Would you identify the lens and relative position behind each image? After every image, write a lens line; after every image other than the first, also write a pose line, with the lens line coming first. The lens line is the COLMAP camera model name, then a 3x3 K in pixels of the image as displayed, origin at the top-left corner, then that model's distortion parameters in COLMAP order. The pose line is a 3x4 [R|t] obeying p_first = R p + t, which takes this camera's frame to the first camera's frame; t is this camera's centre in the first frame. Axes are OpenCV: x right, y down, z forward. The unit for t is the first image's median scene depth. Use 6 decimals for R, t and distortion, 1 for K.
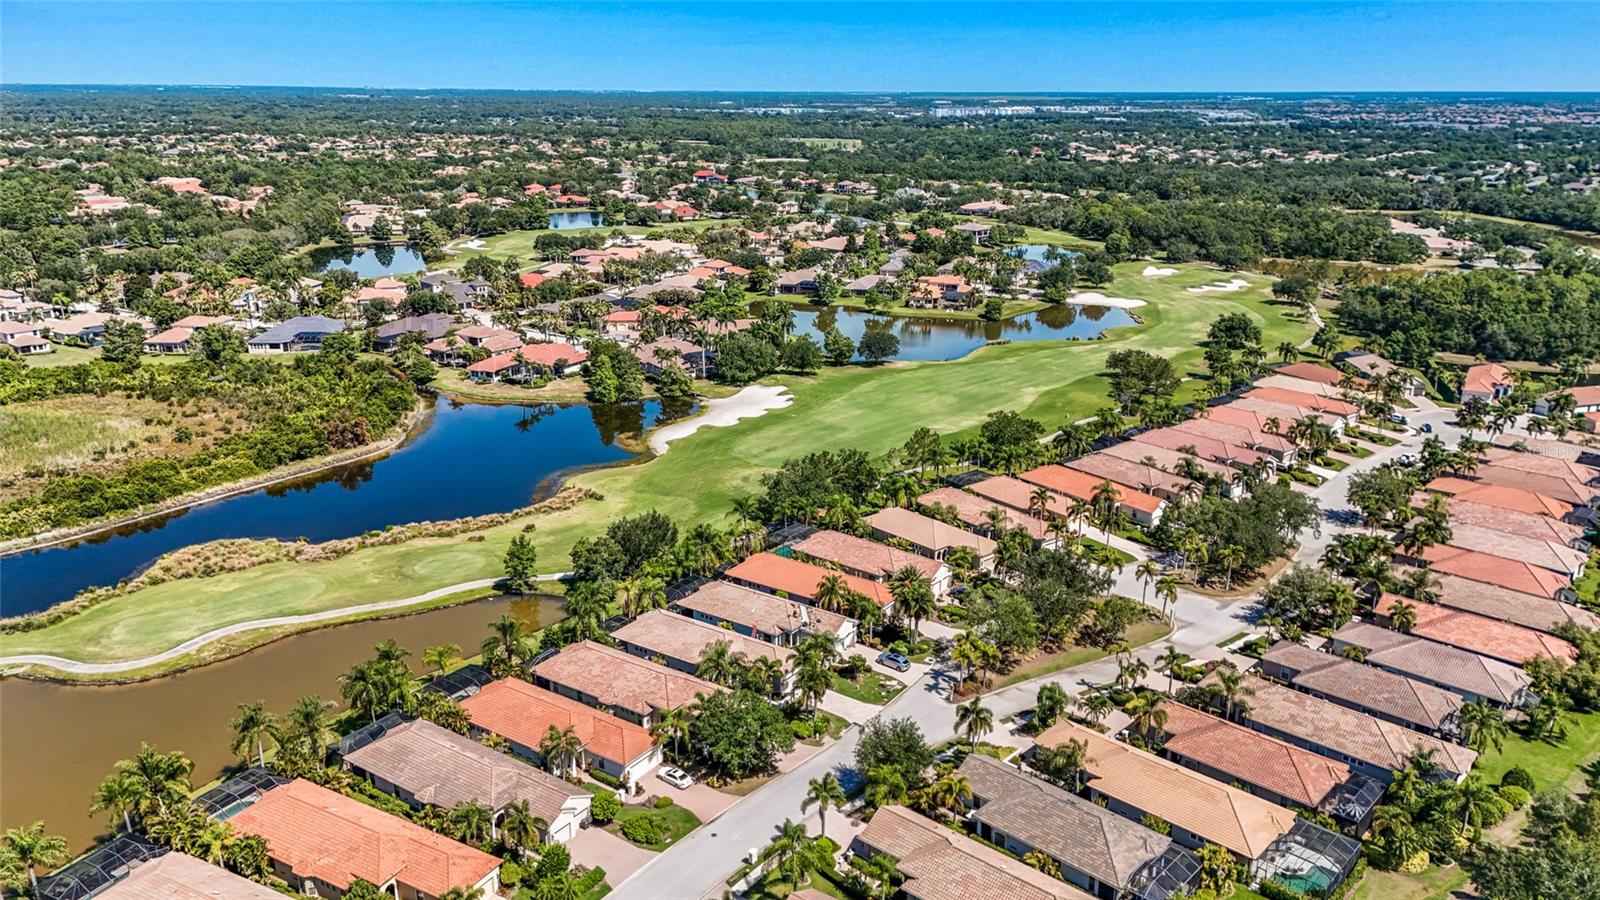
lens RADIAL K [[1174.5, 0, 805.9], [0, 1174.5, 442.9], [0, 0, 1]] dist [0.085199, -0.098968]
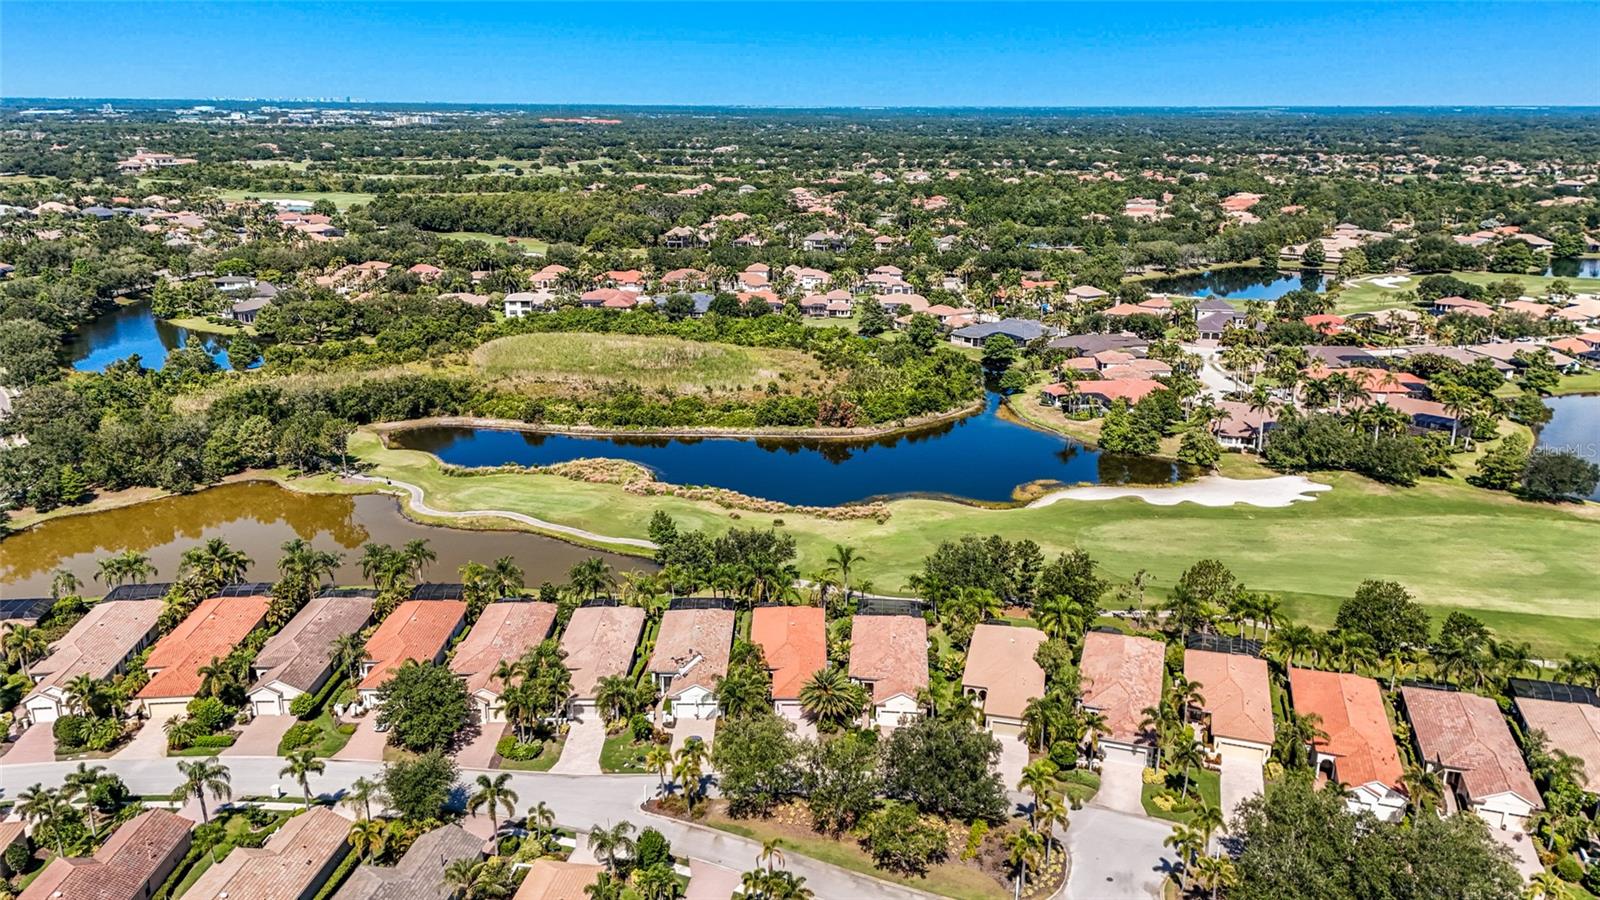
lens RADIAL K [[1174.5, 0, 805.9], [0, 1174.5, 442.9], [0, 0, 1]] dist [0.085199, -0.098968]
pose [[0.556489, 0.225854, -0.799569, 0.401579], [-0.239351, 0.965126, 0.106034, -0.075158], [0.795633, 0.132371, 0.591140, 0.267449]]
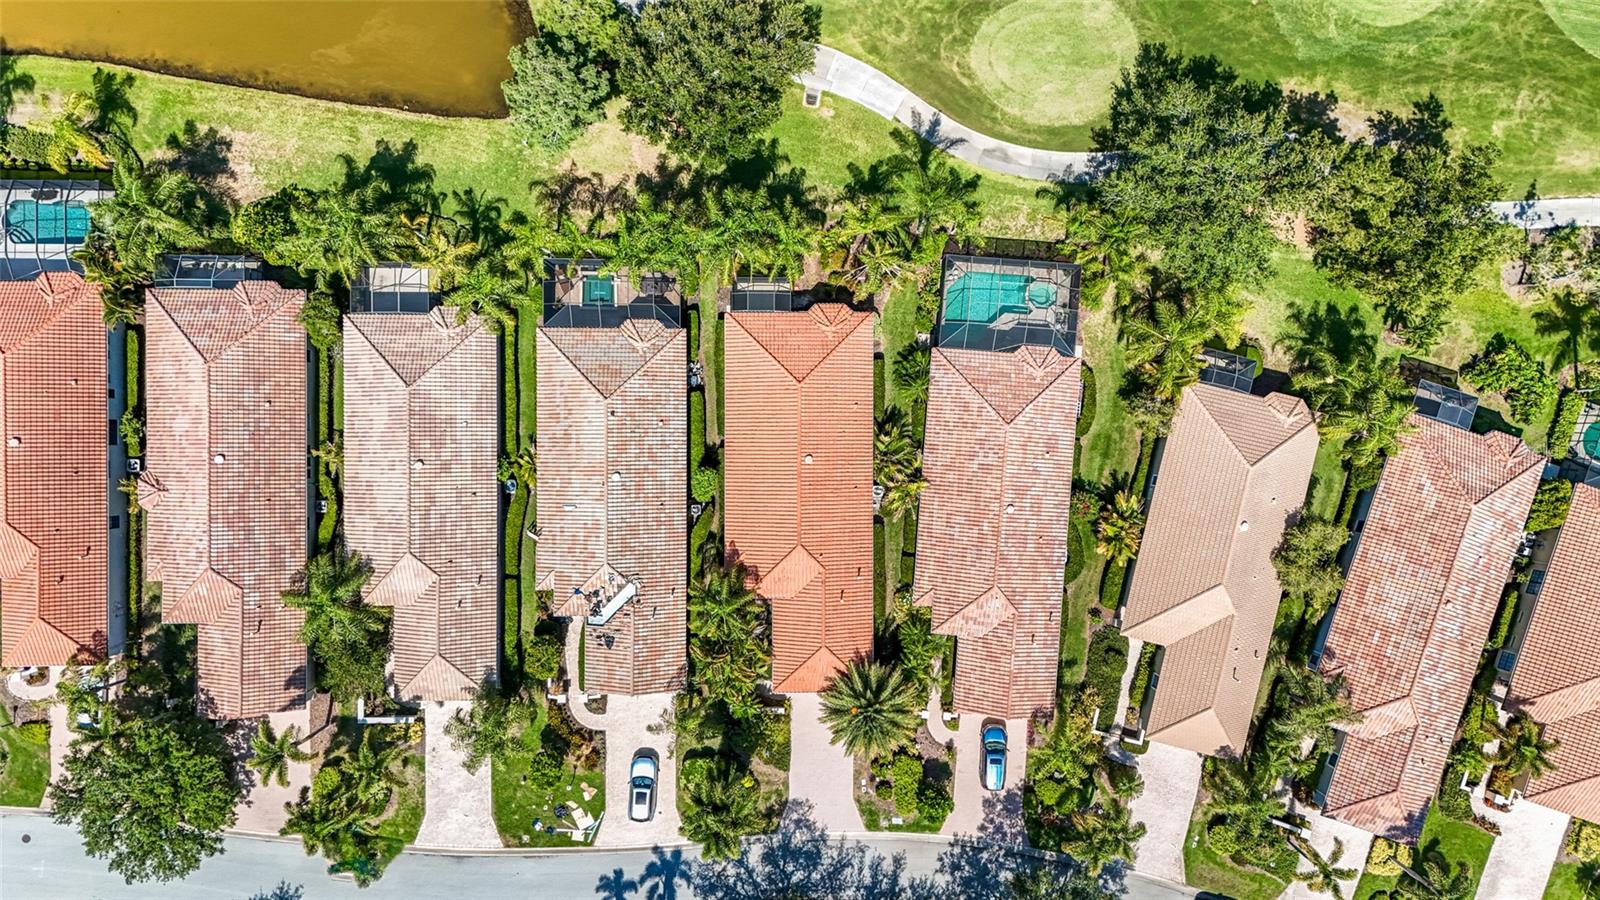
lens RADIAL K [[1174.5, 0, 800.0], [0, 1174.5, 450.0], [0, 0, 1]] dist [0.077376, -0.079496]
pose [[0.559012, 0.829097, 0.010206, -0.007474], [-0.256857, 0.161455, 0.952868, -0.184082], [0.788372, -0.535286, 0.303215, 0.505009]]
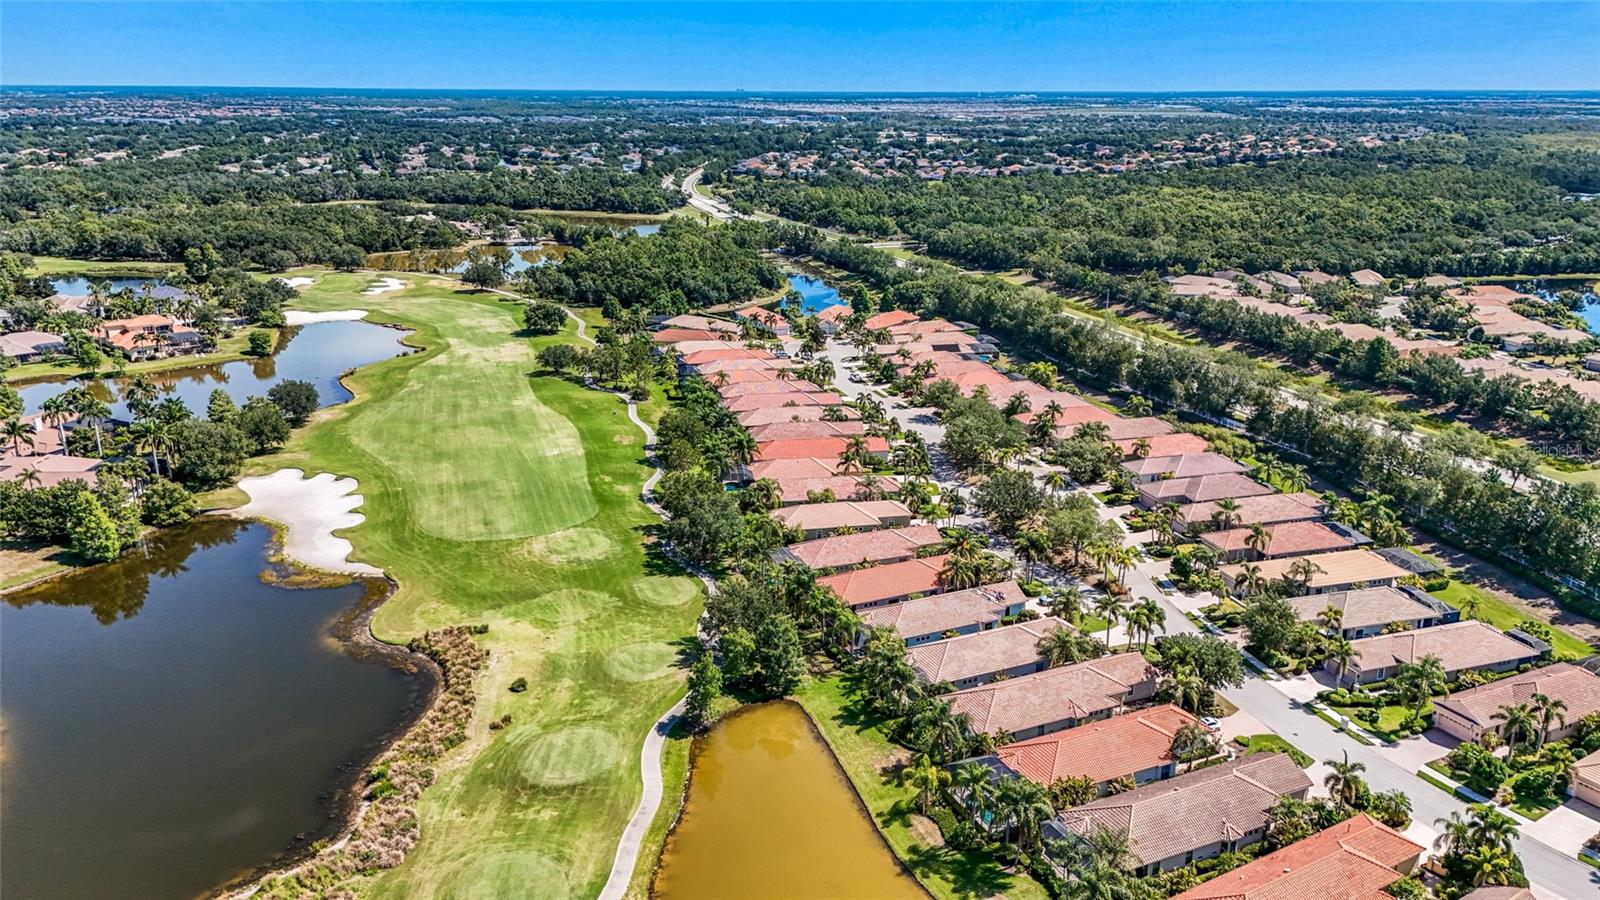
lens RADIAL K [[1174.5, 0, 800.0], [0, 1174.5, 450.0], [0, 0, 1]] dist [0.077376, -0.079496]
pose [[0.510119, -0.254523, 0.821582, -0.485013], [0.246223, 0.958449, 0.144044, -0.089307], [-0.824107, 0.128813, 0.551593, 0.289801]]
